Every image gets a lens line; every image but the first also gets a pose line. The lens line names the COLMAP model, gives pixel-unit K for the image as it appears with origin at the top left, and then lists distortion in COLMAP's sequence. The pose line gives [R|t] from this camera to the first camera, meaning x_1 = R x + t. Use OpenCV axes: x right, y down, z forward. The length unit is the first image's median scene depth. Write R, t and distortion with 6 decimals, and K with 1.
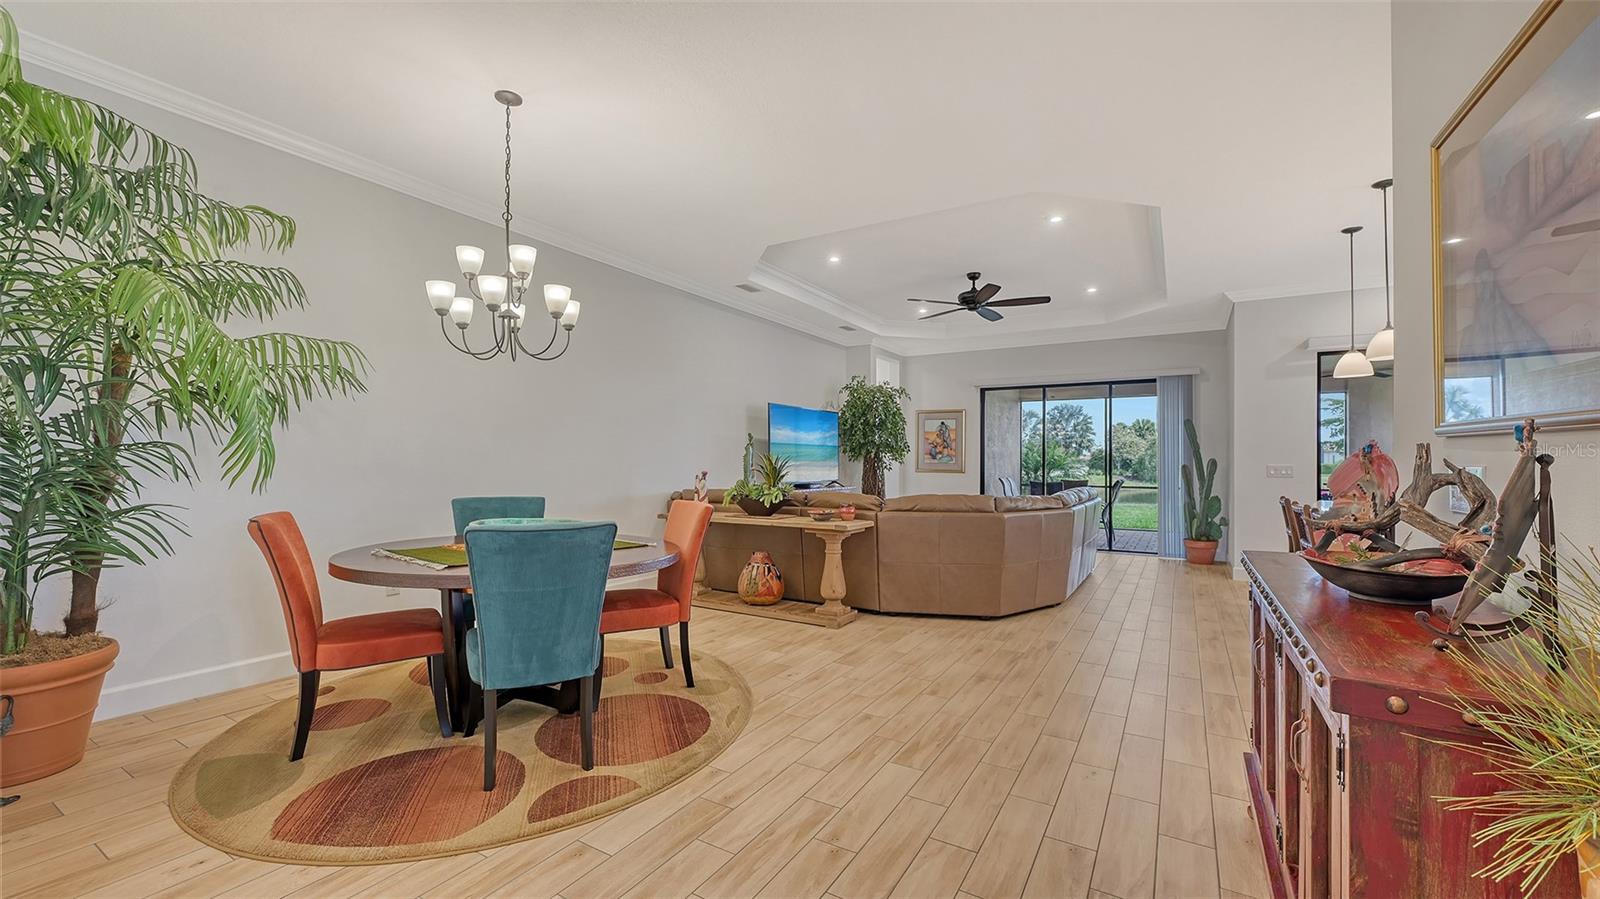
lens RADIAL K [[639.8, 0, 813.7], [0, 639.8, 468.5], [0, 0, 1]] dist [-0.001975, 0.000129]
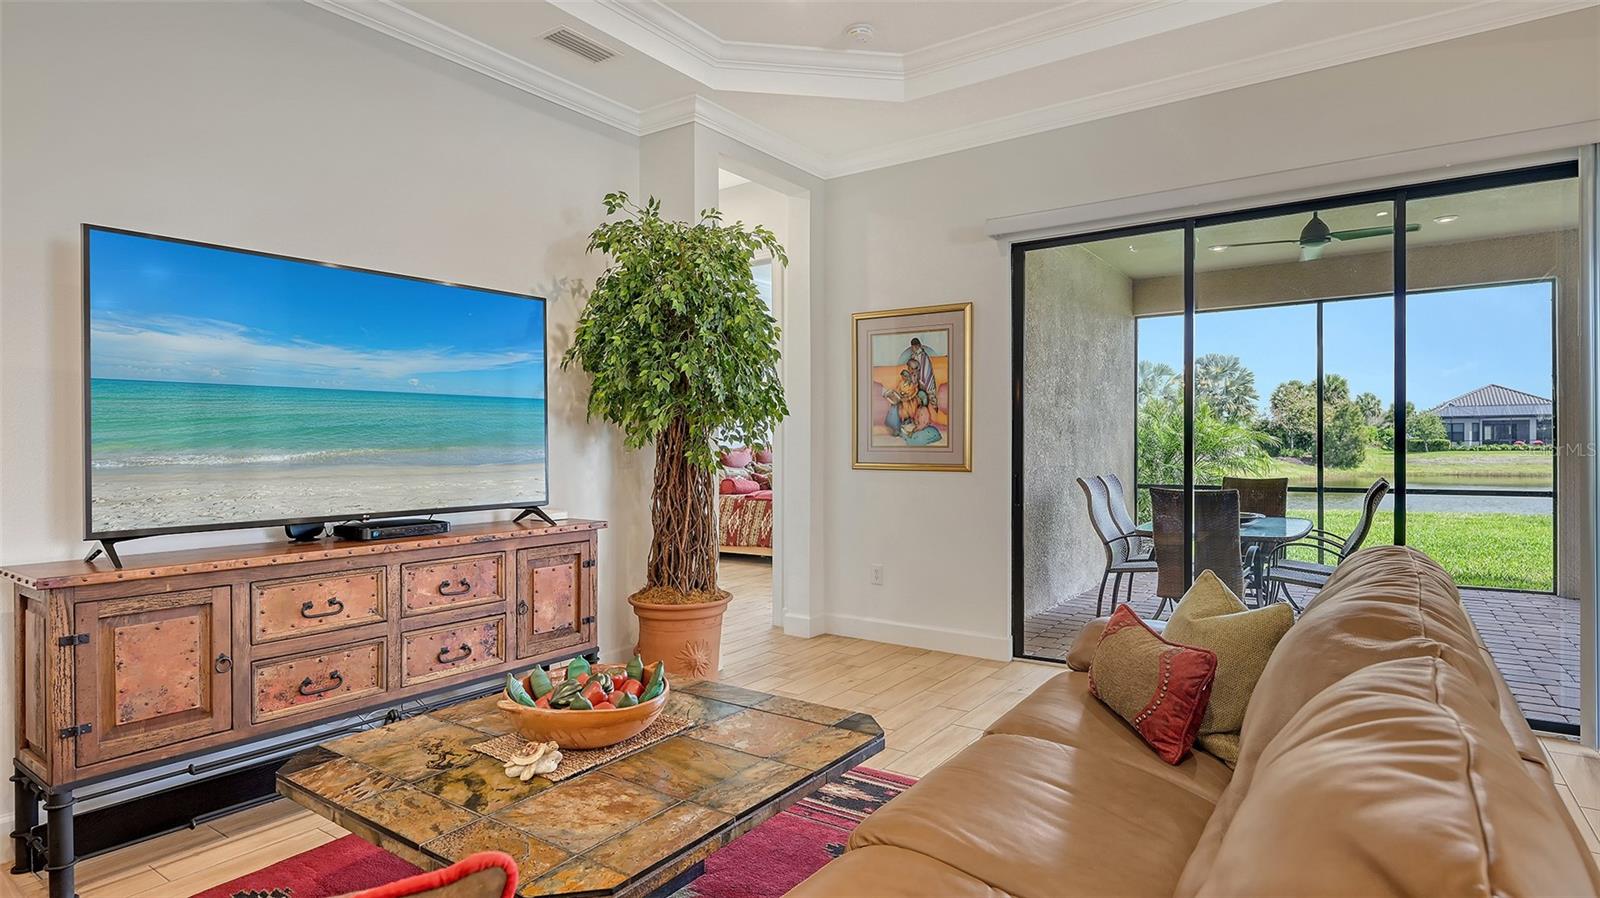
lens RADIAL K [[839.1, 0, 806.5], [0, 839.1, 461.6], [0, 0, 1]] dist [0.001248, 0.000850]
pose [[0.997229, -0.011148, -0.073546, 0.222401], [0.011985, 0.999868, 0.010949, -0.007099], [0.073415, -0.011800, 0.997232, 0.634495]]
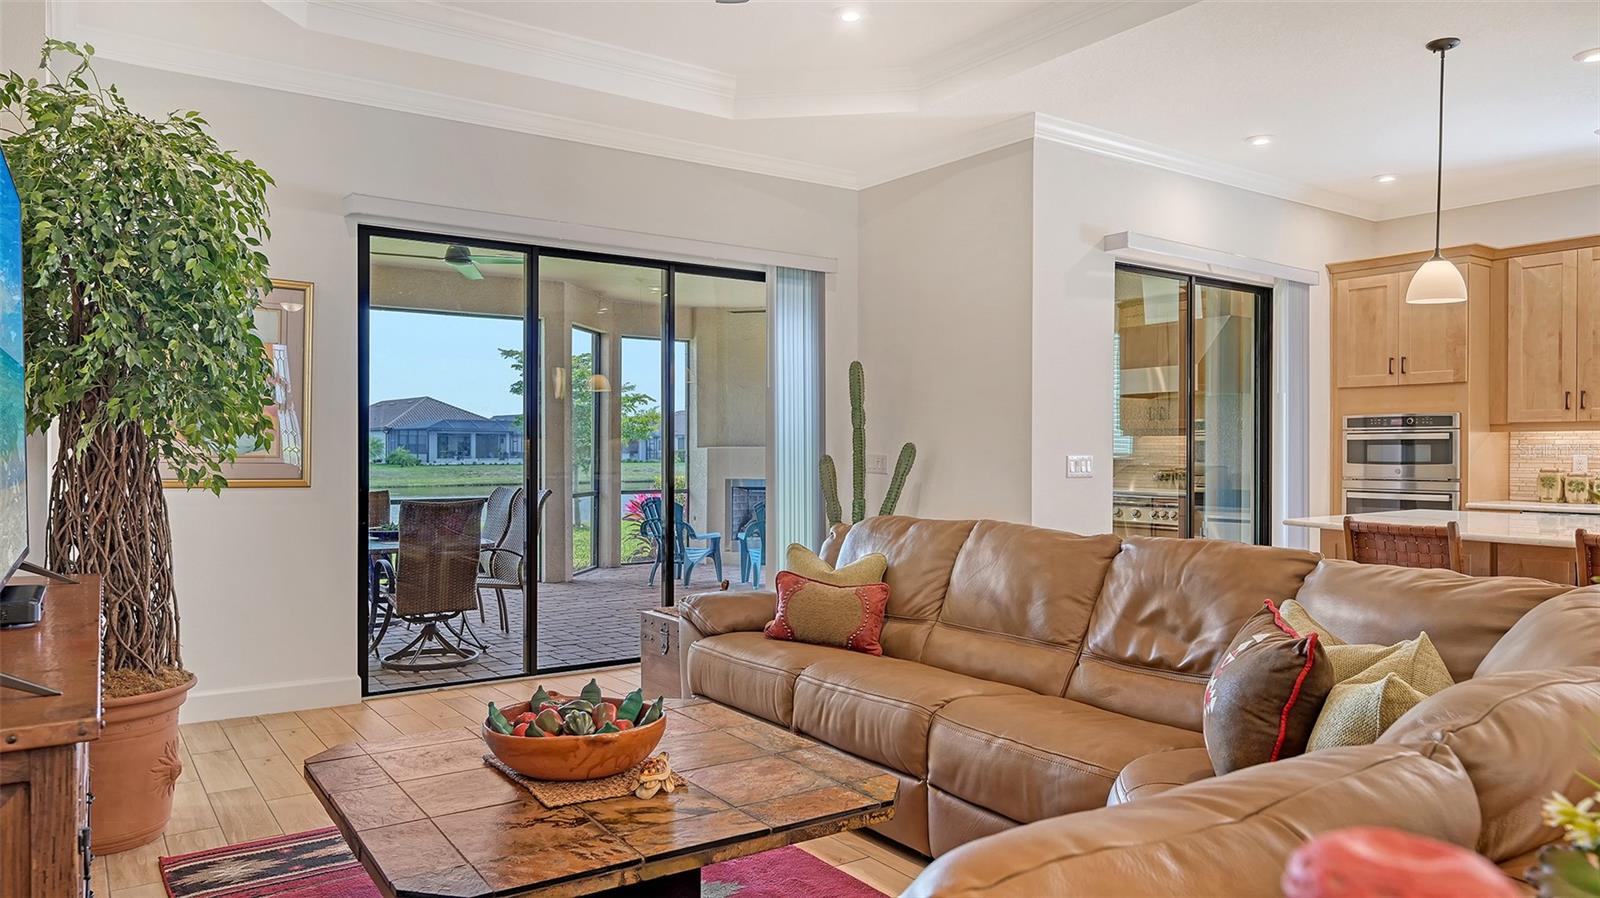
lens RADIAL K [[1054.5, 0, 810.8], [0, 1054.5, 454.8], [0, 0, 1]] dist [-0.000382, 0.001387]
pose [[0.414134, -0.008442, 0.910177, -0.167172], [0.010712, 0.999933, 0.004400, -0.010288], [-0.910153, 0.007928, 0.414197, 0.715507]]
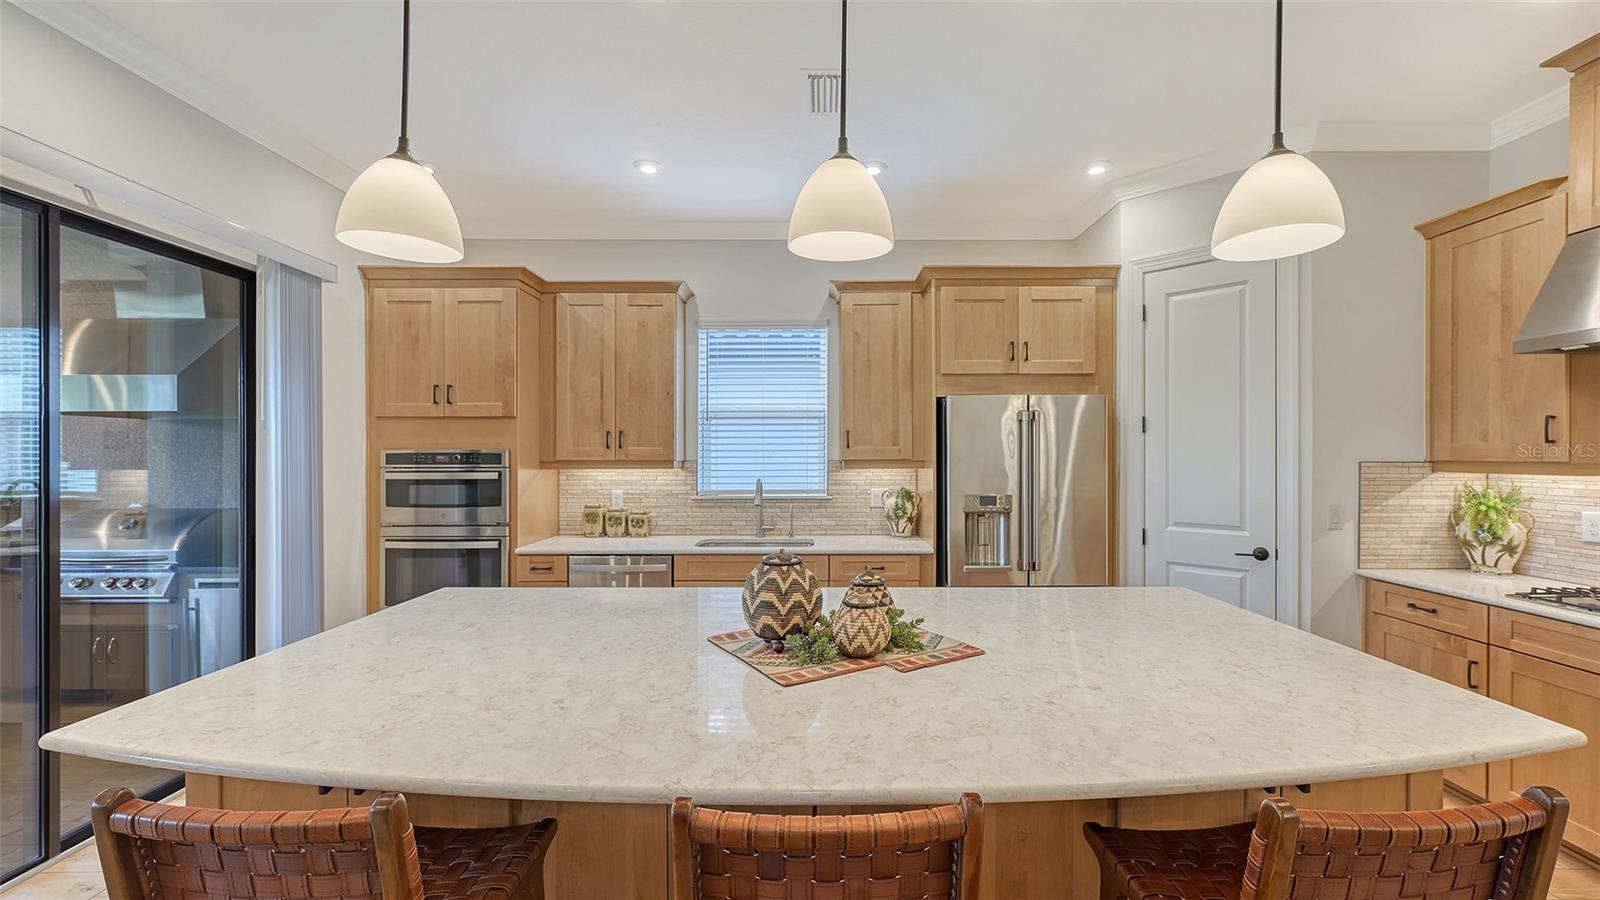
lens RADIAL K [[639.8, 0, 806.9], [0, 639.8, 454.6], [0, 0, 1]] dist [-0.001975, 0.000129]
pose [[-0.500035, -0.006951, 0.865978, 0.332227], [0.006579, 0.999908, 0.011825, -0.037218], [-0.865980, 0.011611, -0.499943, 0.632158]]
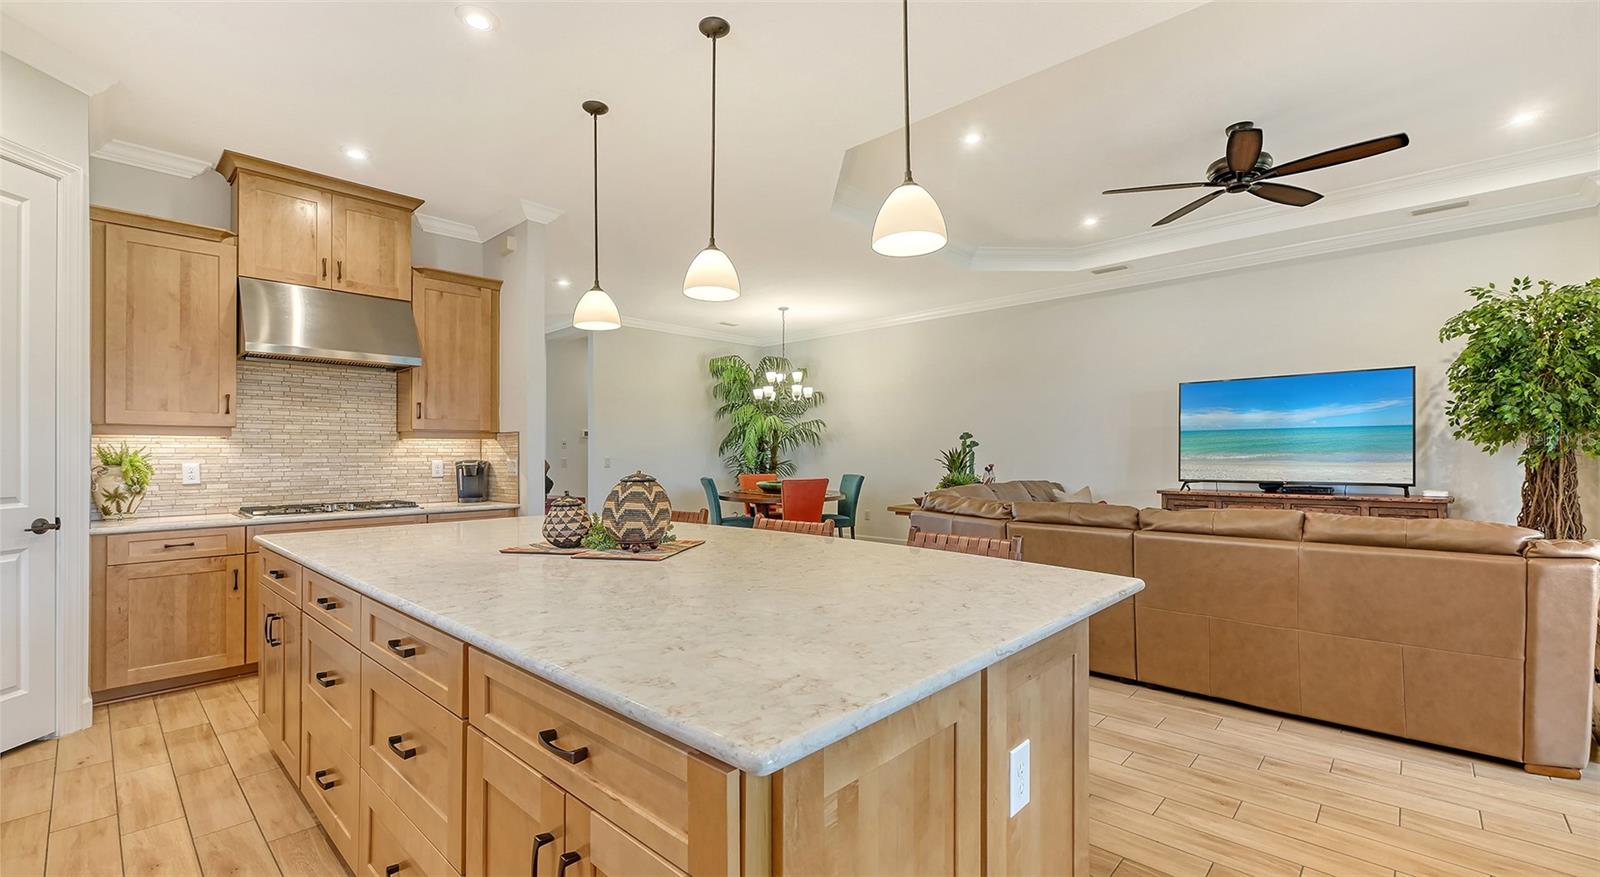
lens RADIAL K [[674.5, 0, 781.1], [0, 674.5, 454.8], [0, 0, 1]] dist [0.009499, -0.000396]
pose [[-0.251314, -0.003988, -0.967897, 0.830435], [-0.004699, 0.999985, -0.002900, -0.005098], [0.967894, 0.003819, -0.251329, 0.667301]]
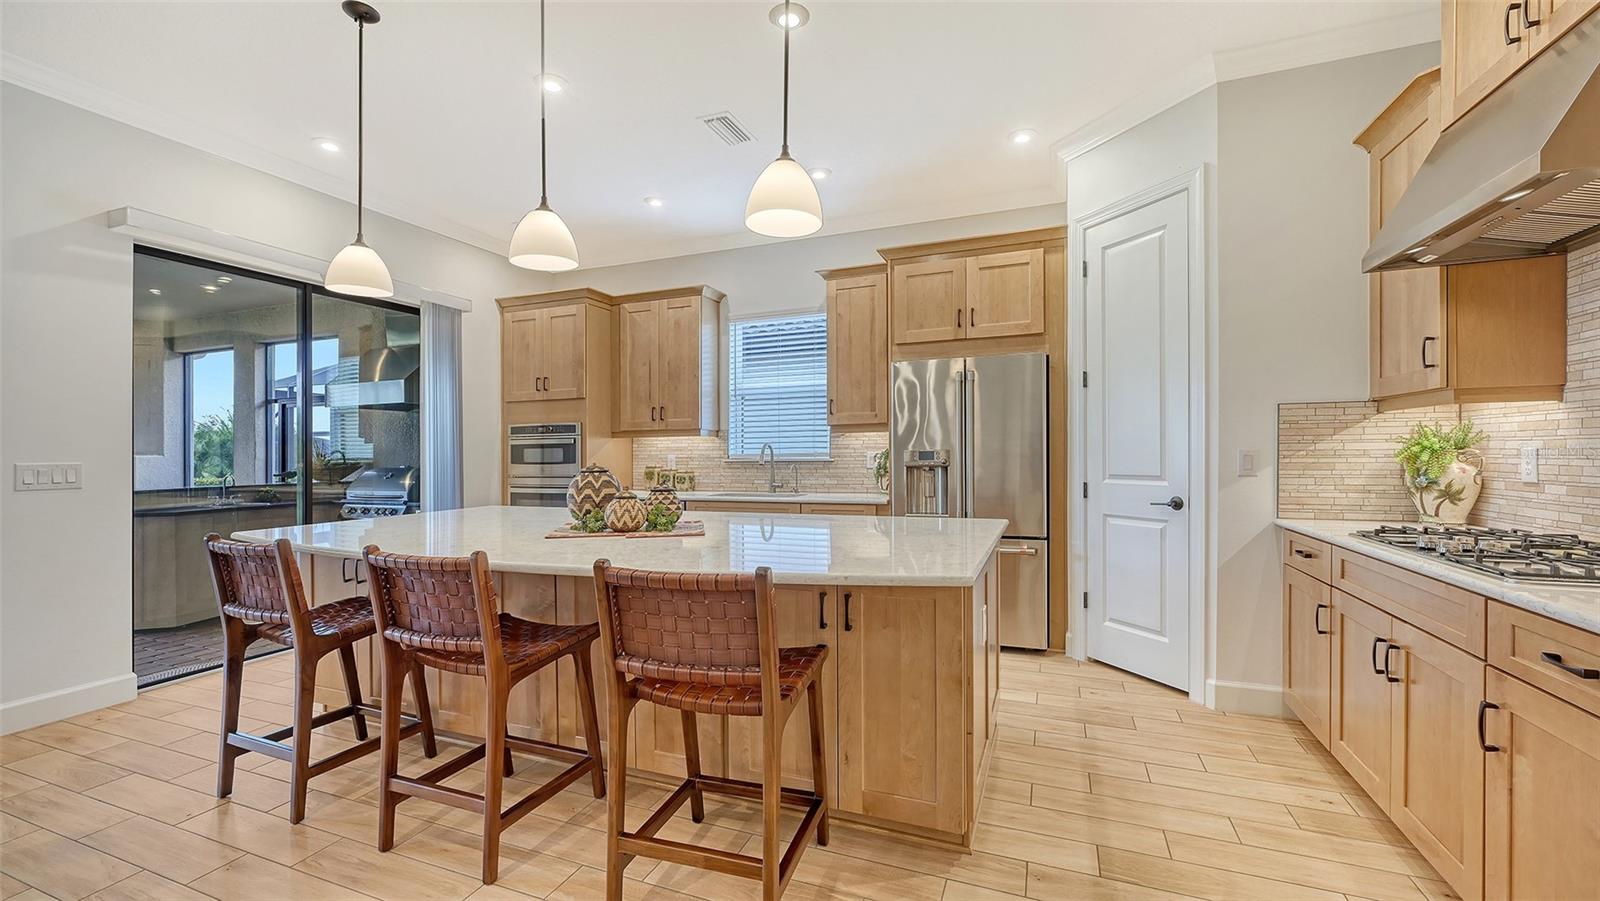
lens RADIAL K [[639.8, 0, 786.0], [0, 639.8, 452.7], [0, 0, 1]] dist [-0.001975, 0.000129]
pose [[-0.143790, -0.005329, 0.989594, 0.171039], [0.020678, 0.999751, 0.008388, -0.005009], [-0.989392, 0.021669, -0.143644, 0.465689]]
